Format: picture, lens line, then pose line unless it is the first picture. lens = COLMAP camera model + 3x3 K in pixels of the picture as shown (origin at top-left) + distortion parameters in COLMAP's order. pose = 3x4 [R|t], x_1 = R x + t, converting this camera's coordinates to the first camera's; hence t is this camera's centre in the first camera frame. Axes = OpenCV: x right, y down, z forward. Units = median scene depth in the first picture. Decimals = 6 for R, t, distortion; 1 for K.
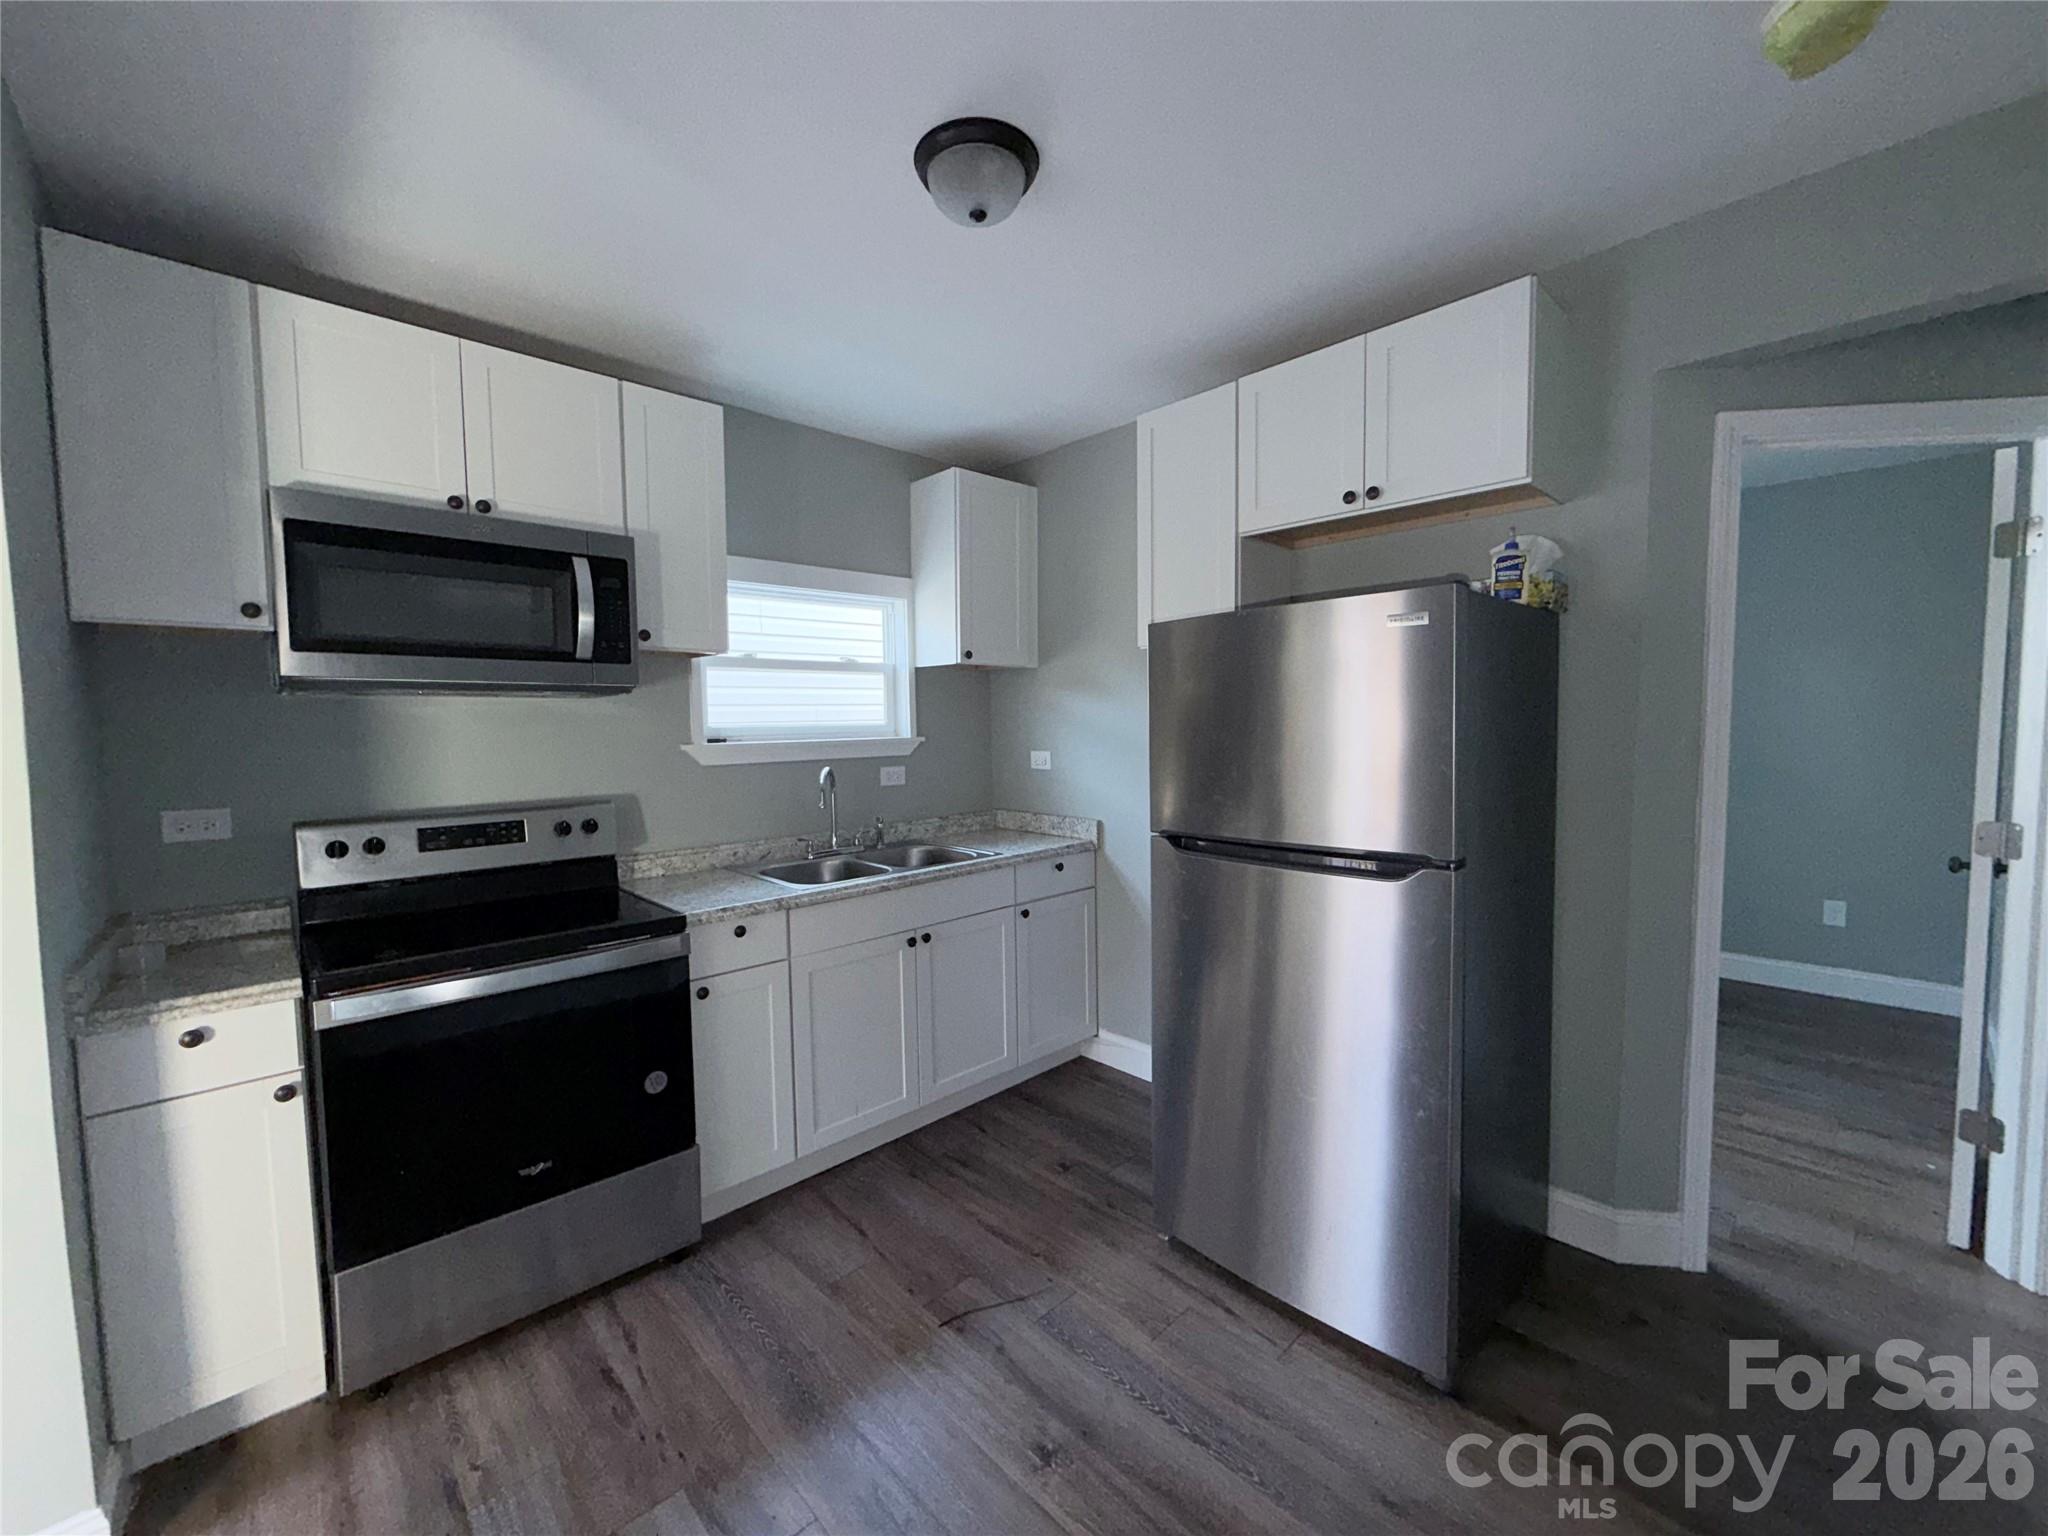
lens RADIAL K [[812.1, 0, 1020.0], [0, 812.1, 768.5], [0, 0, 1]] dist [-0.001049, -0.000012]
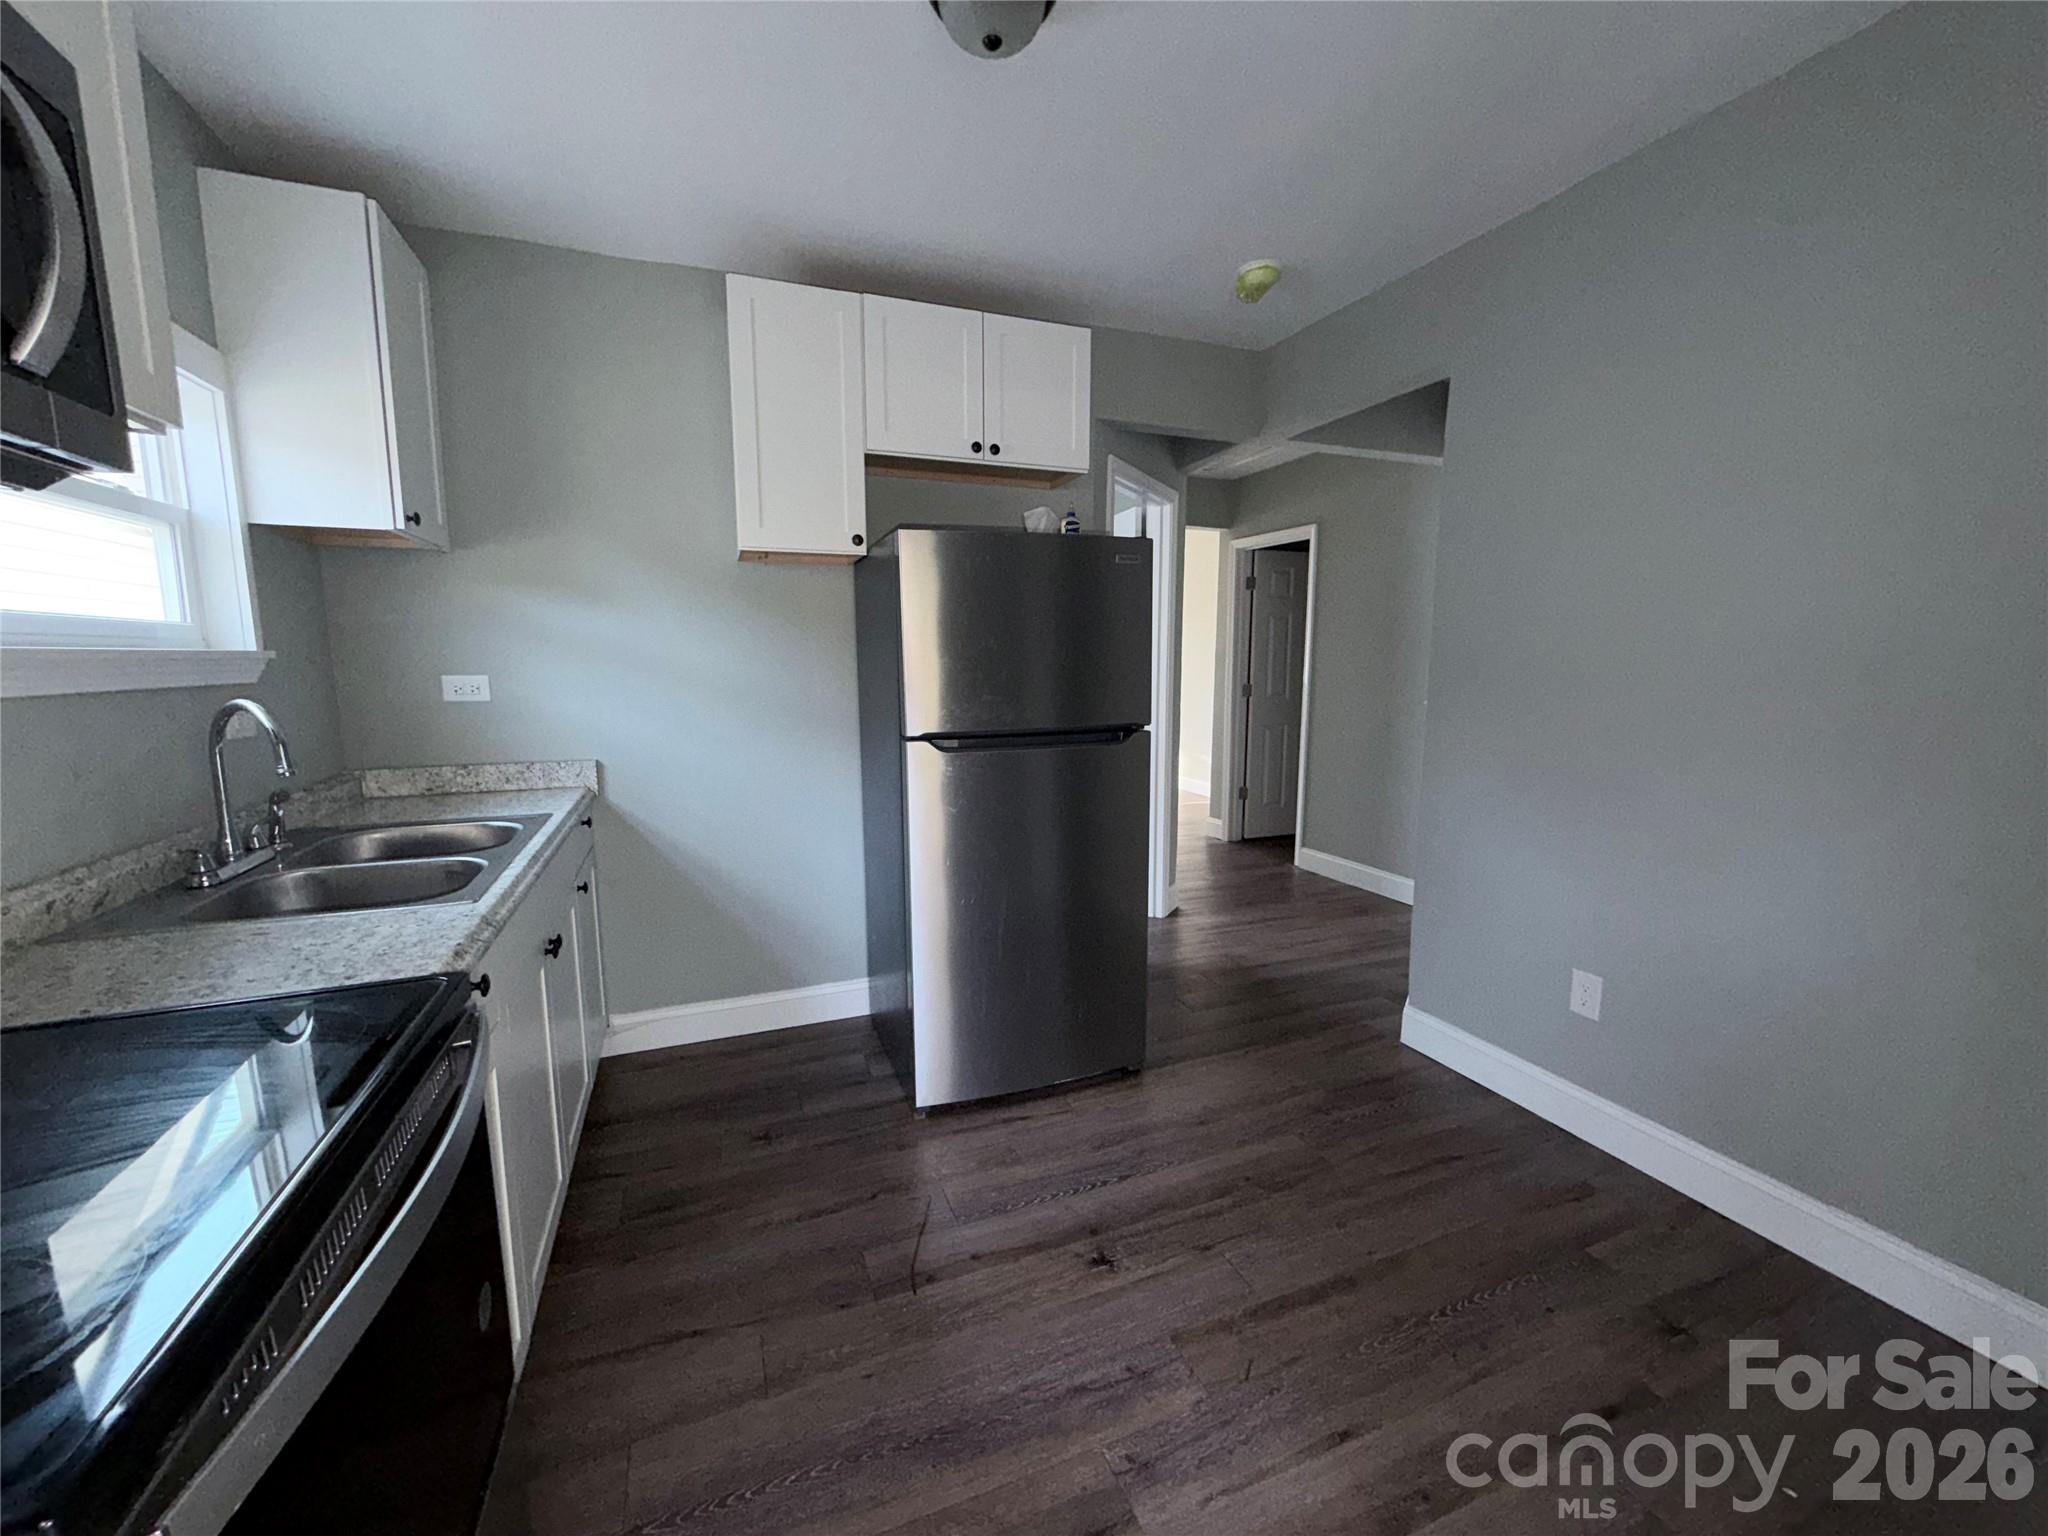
lens RADIAL K [[812.1, 0, 1020.0], [0, 812.1, 768.5], [0, 0, 1]] dist [-0.001049, -0.000012]
pose [[0.375962, -0.112585, 0.919770, -0.729202], [0.053332, 0.993575, 0.099819, 0.023238], [-0.925099, 0.011525, 0.379551, 0.486412]]
